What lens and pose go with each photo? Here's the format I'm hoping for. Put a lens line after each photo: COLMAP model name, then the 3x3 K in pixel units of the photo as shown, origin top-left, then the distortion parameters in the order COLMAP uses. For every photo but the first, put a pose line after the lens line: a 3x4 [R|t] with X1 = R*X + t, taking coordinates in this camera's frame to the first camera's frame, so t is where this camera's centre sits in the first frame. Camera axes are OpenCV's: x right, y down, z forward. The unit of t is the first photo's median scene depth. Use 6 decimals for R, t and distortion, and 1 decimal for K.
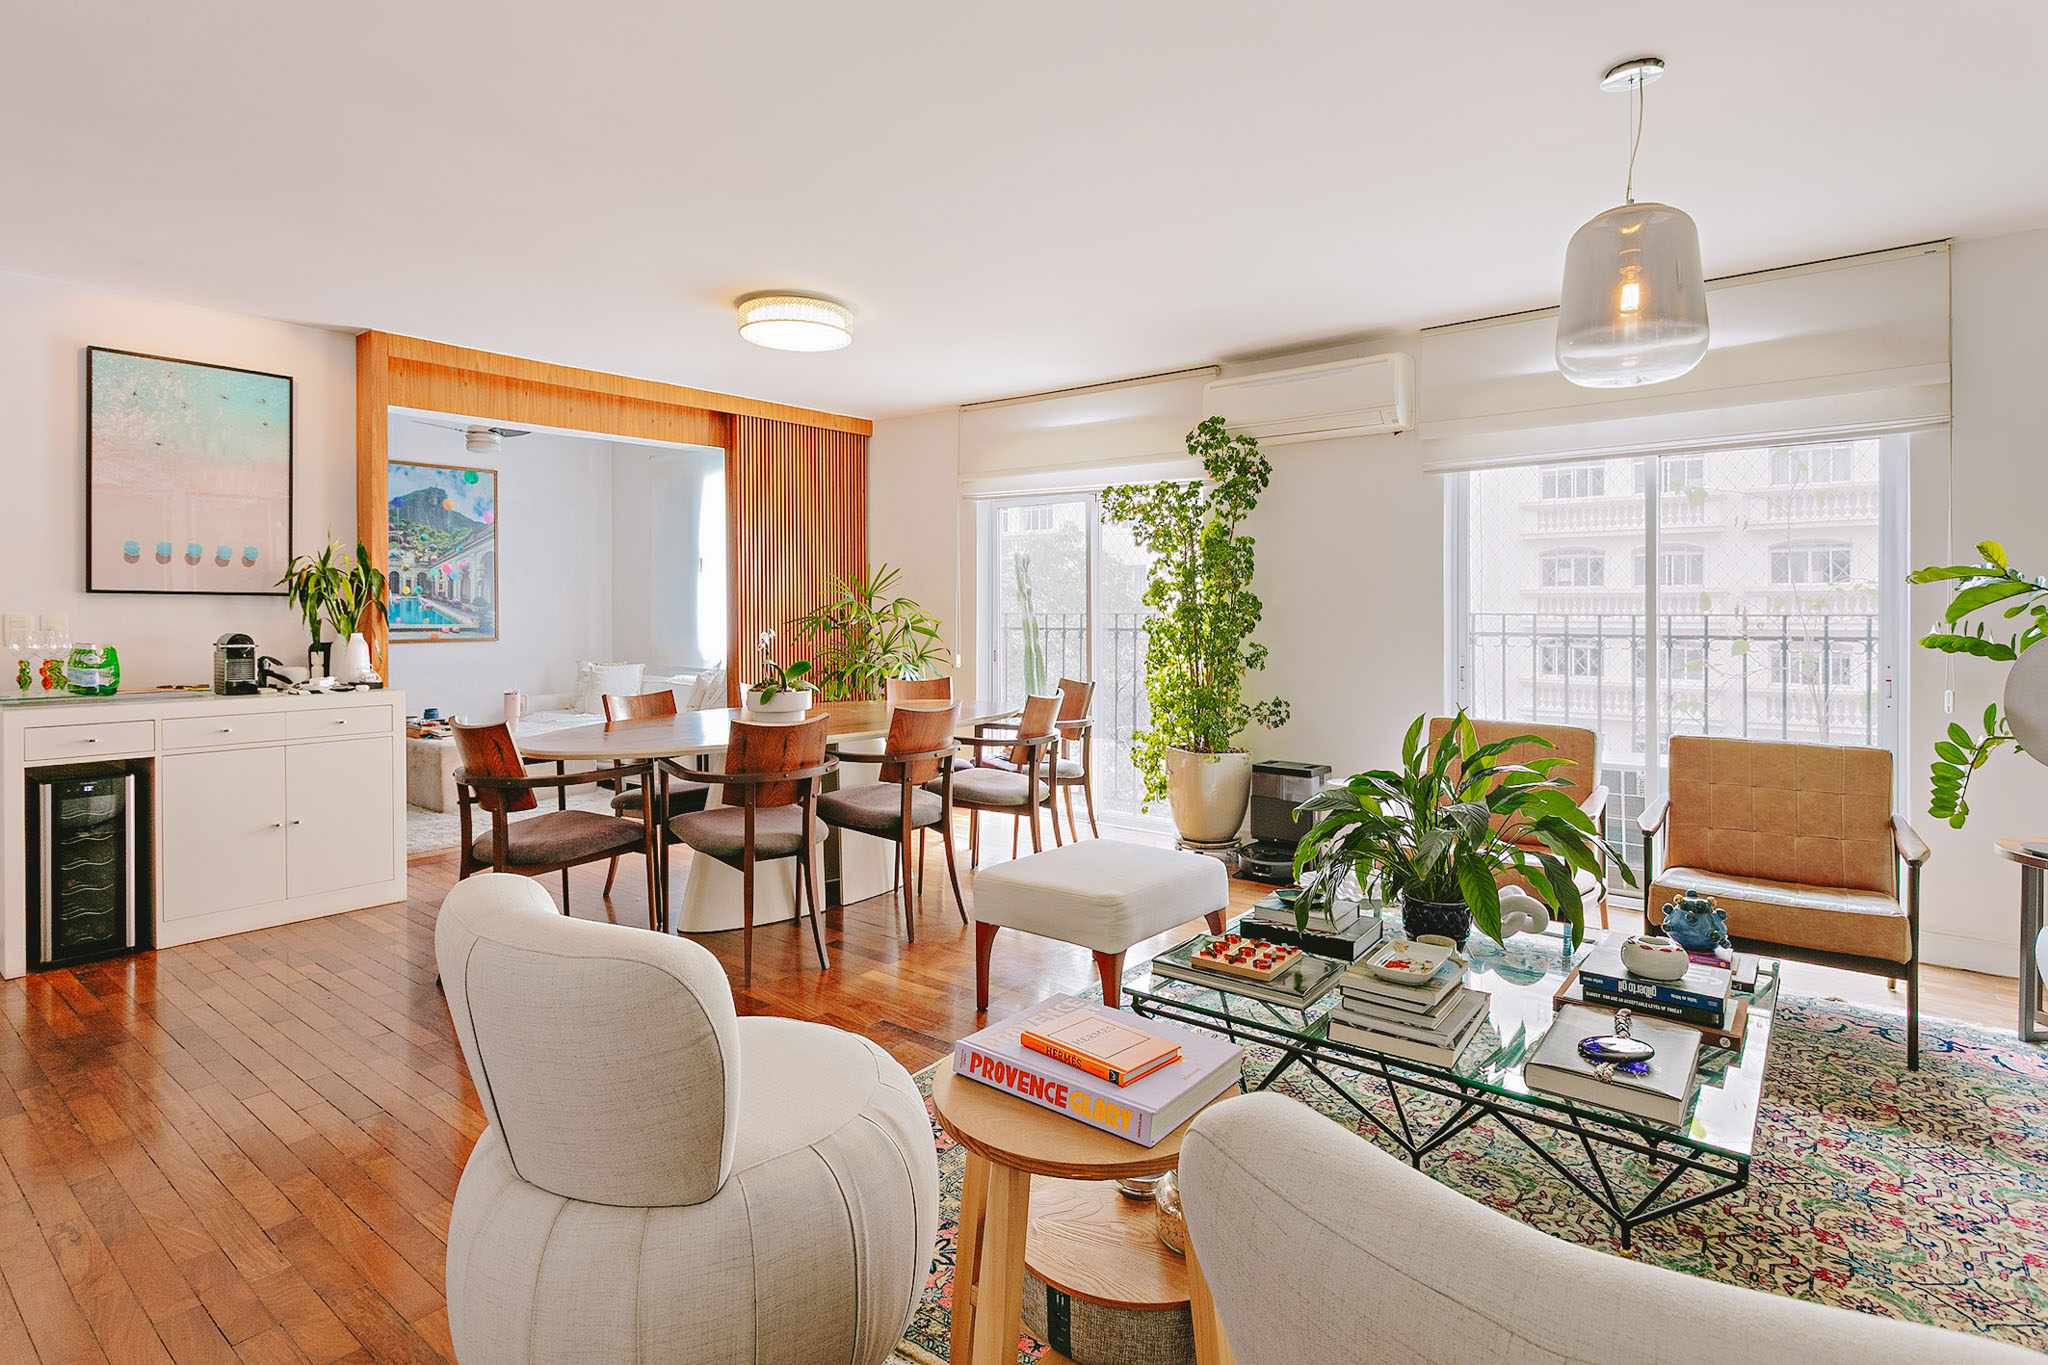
lens RADIAL K [[1075.5, 0, 1001.7], [0, 1075.5, 608.4], [0, 0, 1]] dist [0.002135, 0.000618]
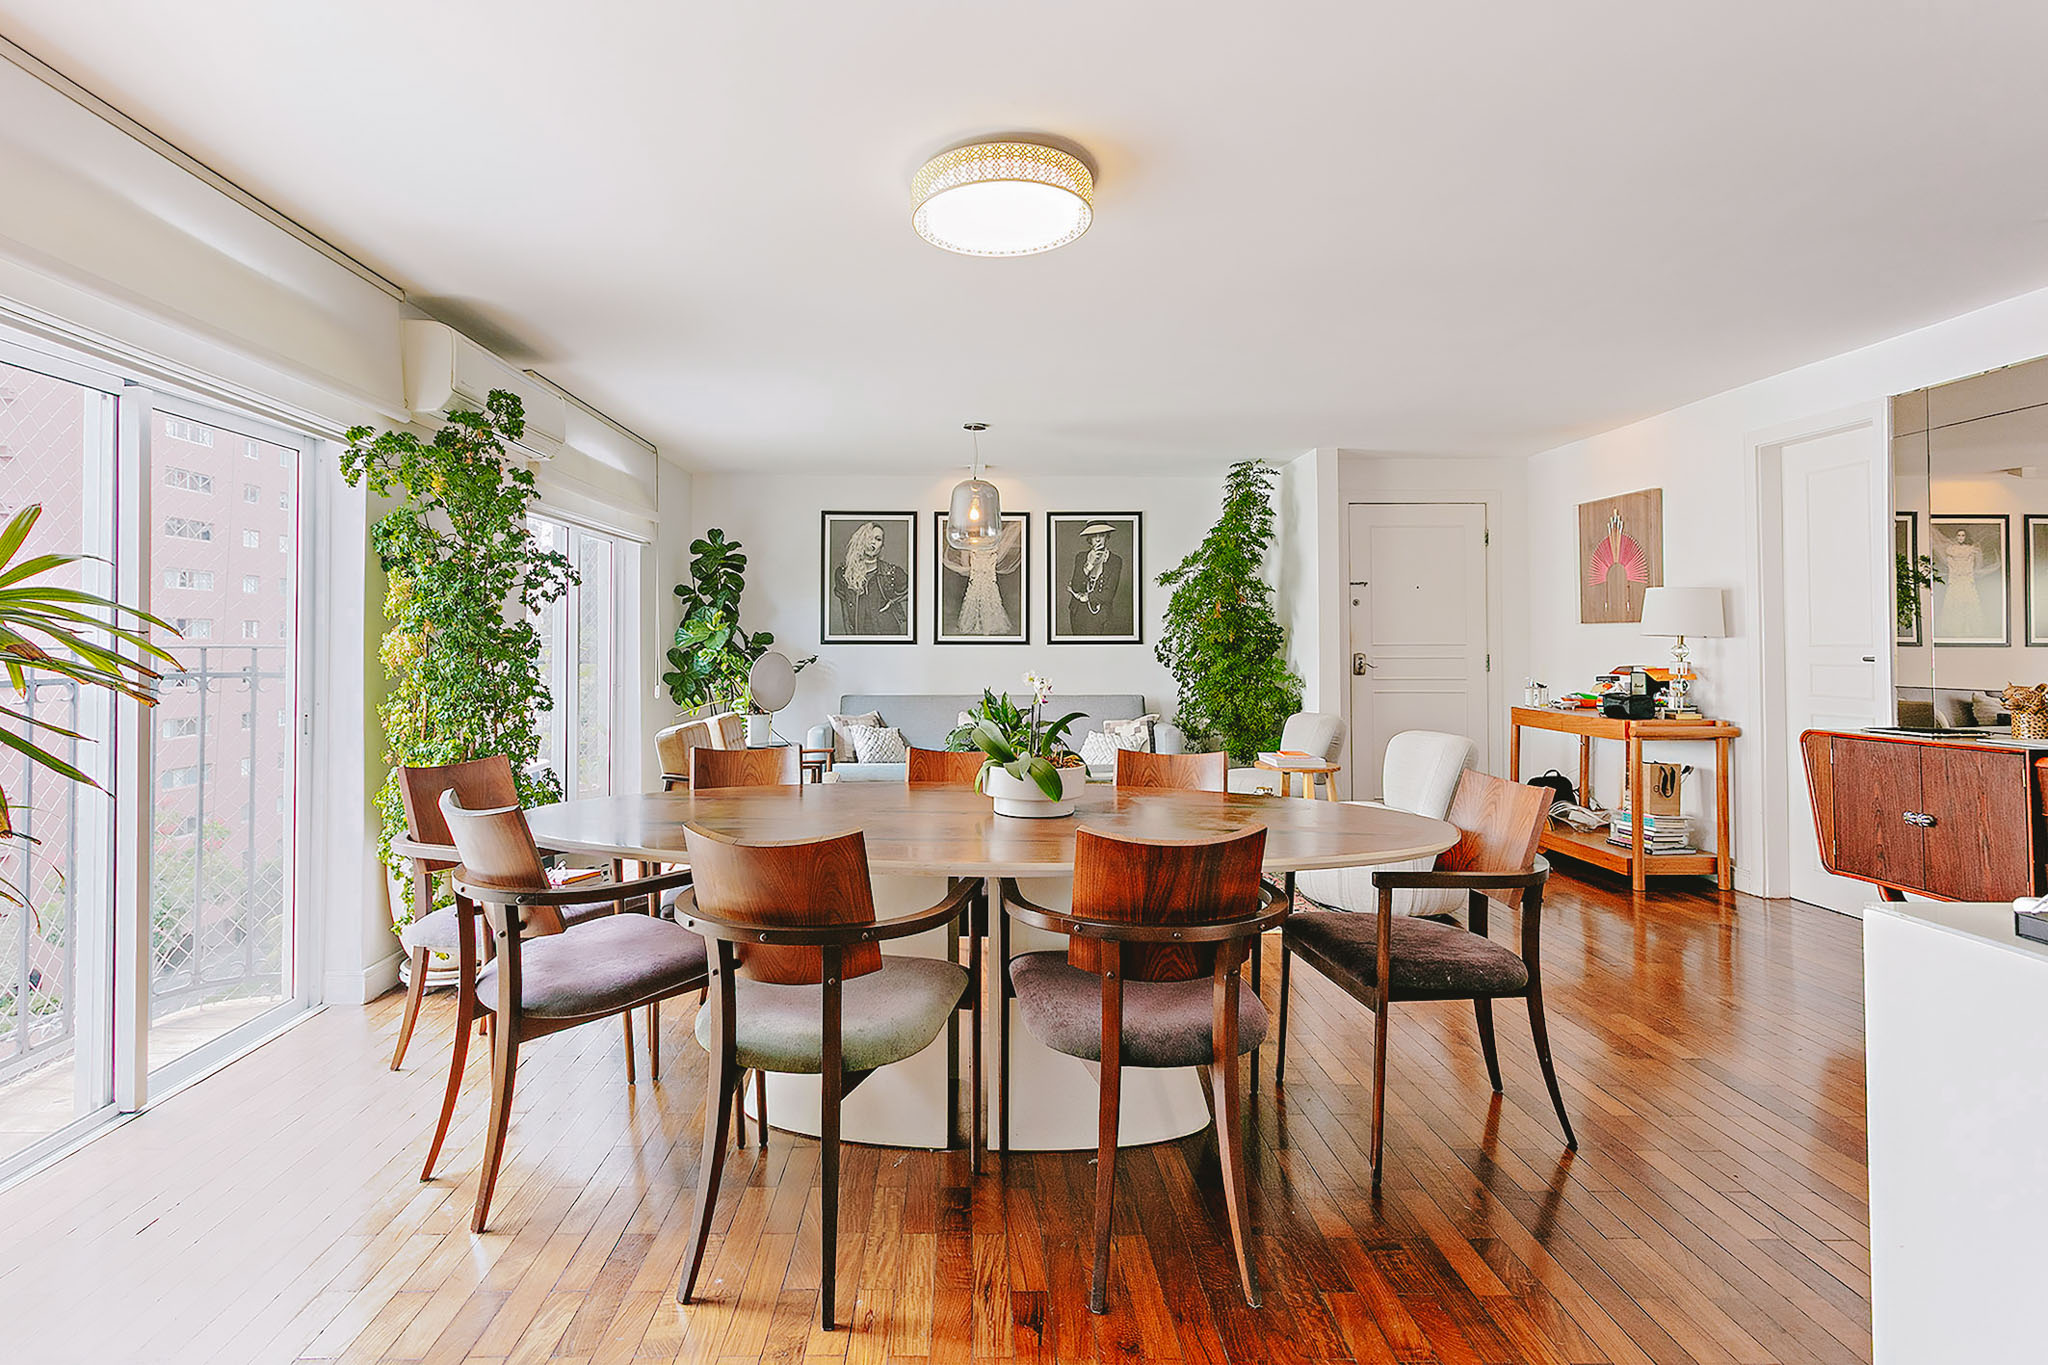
lens RADIAL K [[1035.6, 0, 913.3], [0, 1035.6, 625.7], [0, 0, 1]] dist [0.000241, 0.000243]
pose [[-0.612666, 0.016226, 0.790175, -0.582517], [-0.001092, 0.999771, -0.021377, 0.006393], [-0.790341, -0.013959, -0.612508, 1.237461]]
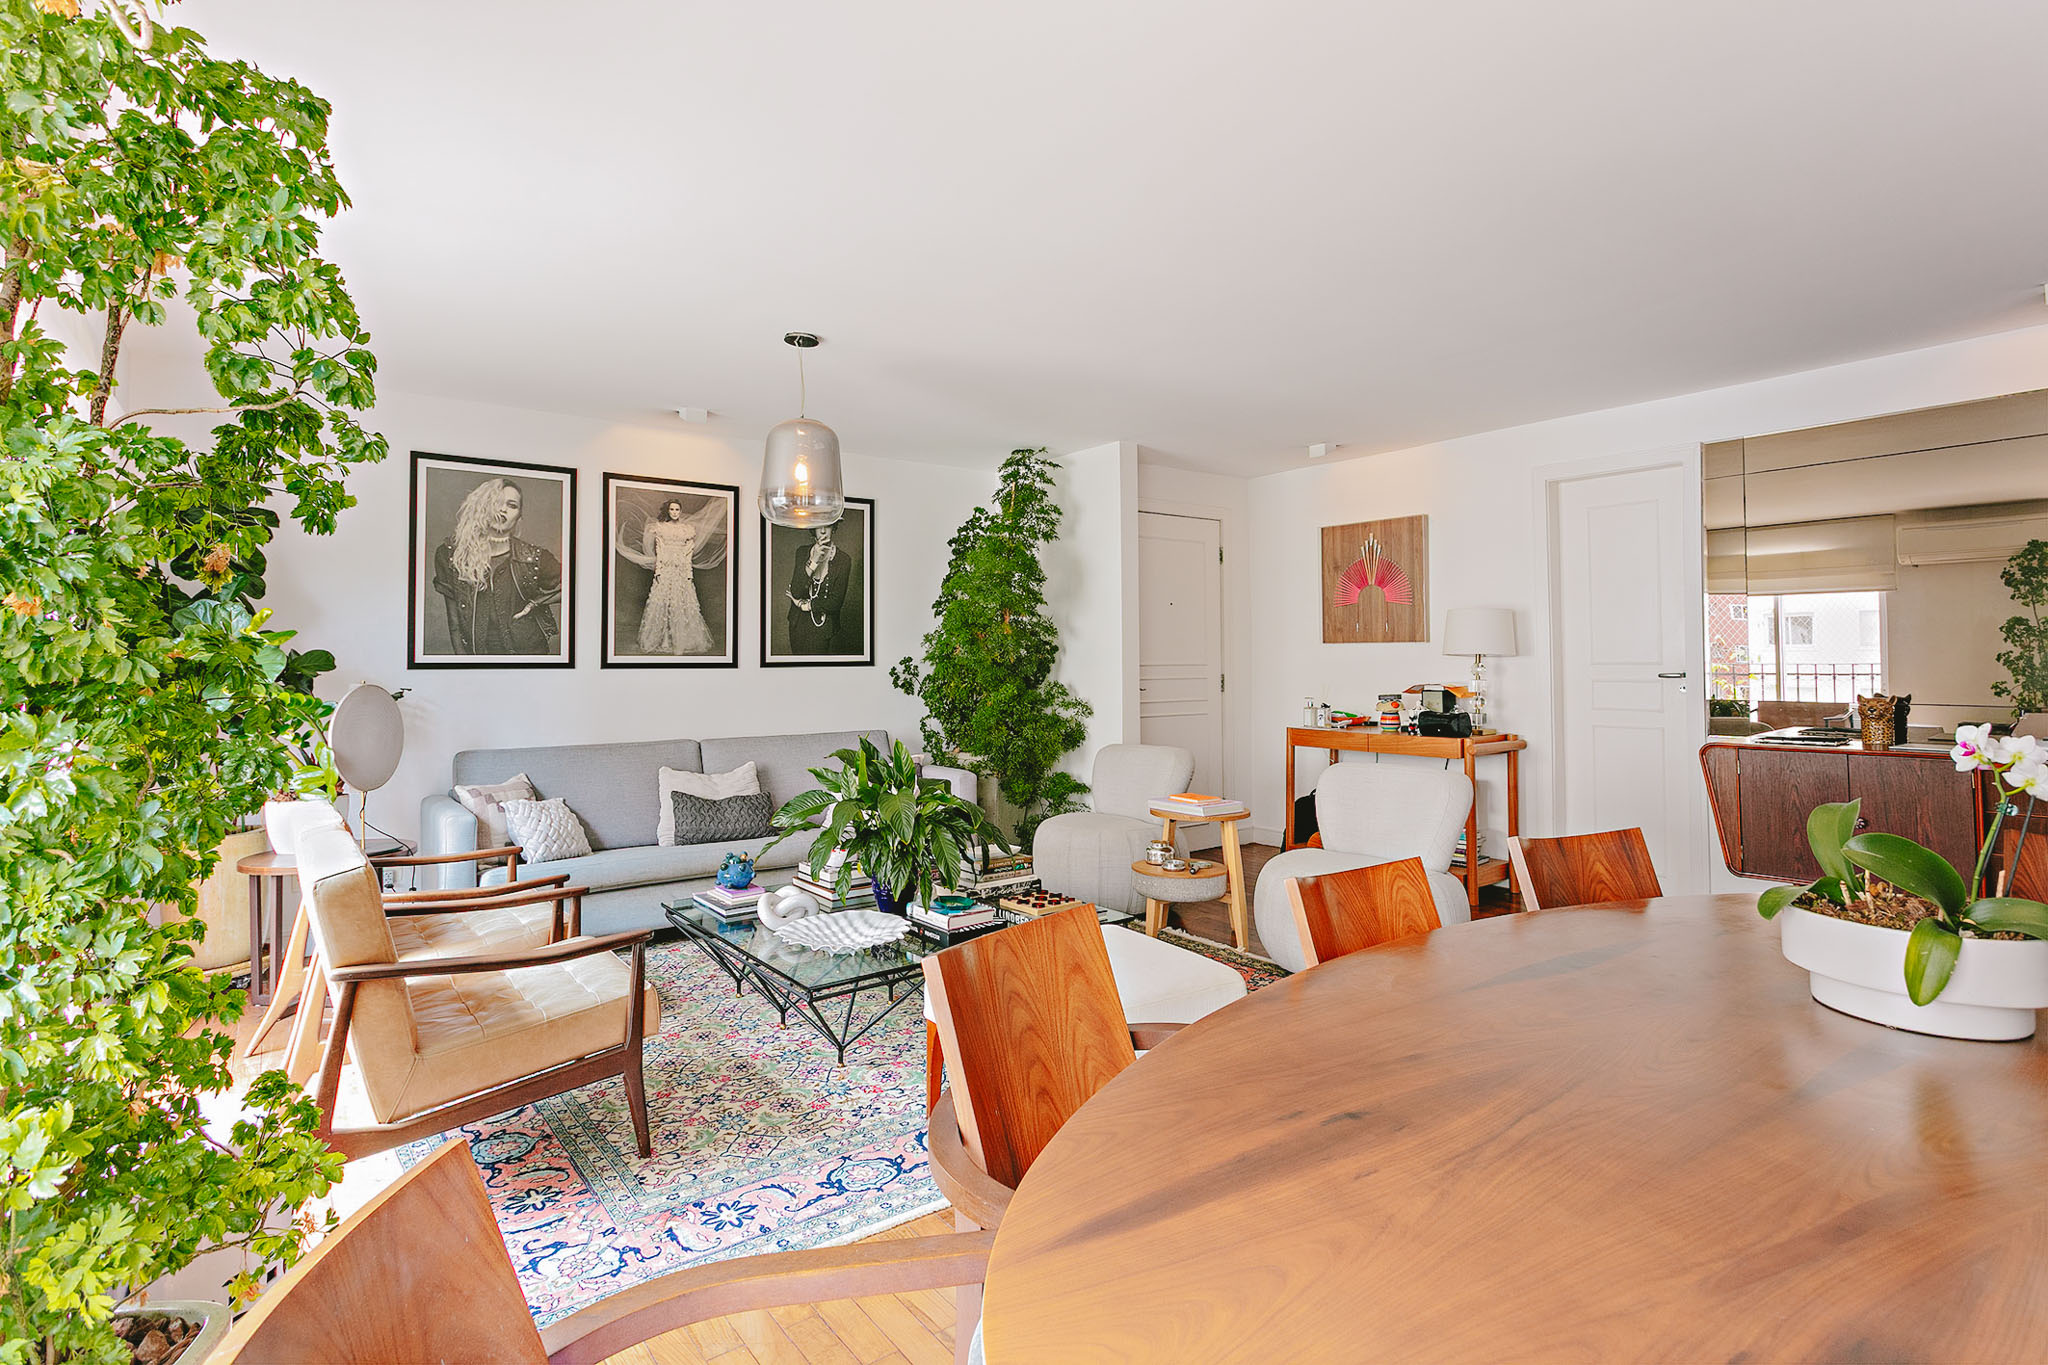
lens RADIAL K [[1029.6, 0, 1018.3], [0, 1029.6, 633.1], [0, 0, 1]] dist [-0.001225, 0.000212]
pose [[-0.967851, 0.014299, 0.251117, -0.071620], [0.006687, 0.999493, -0.031142, 0.001192], [-0.251435, -0.028461, -0.967456, 1.167472]]
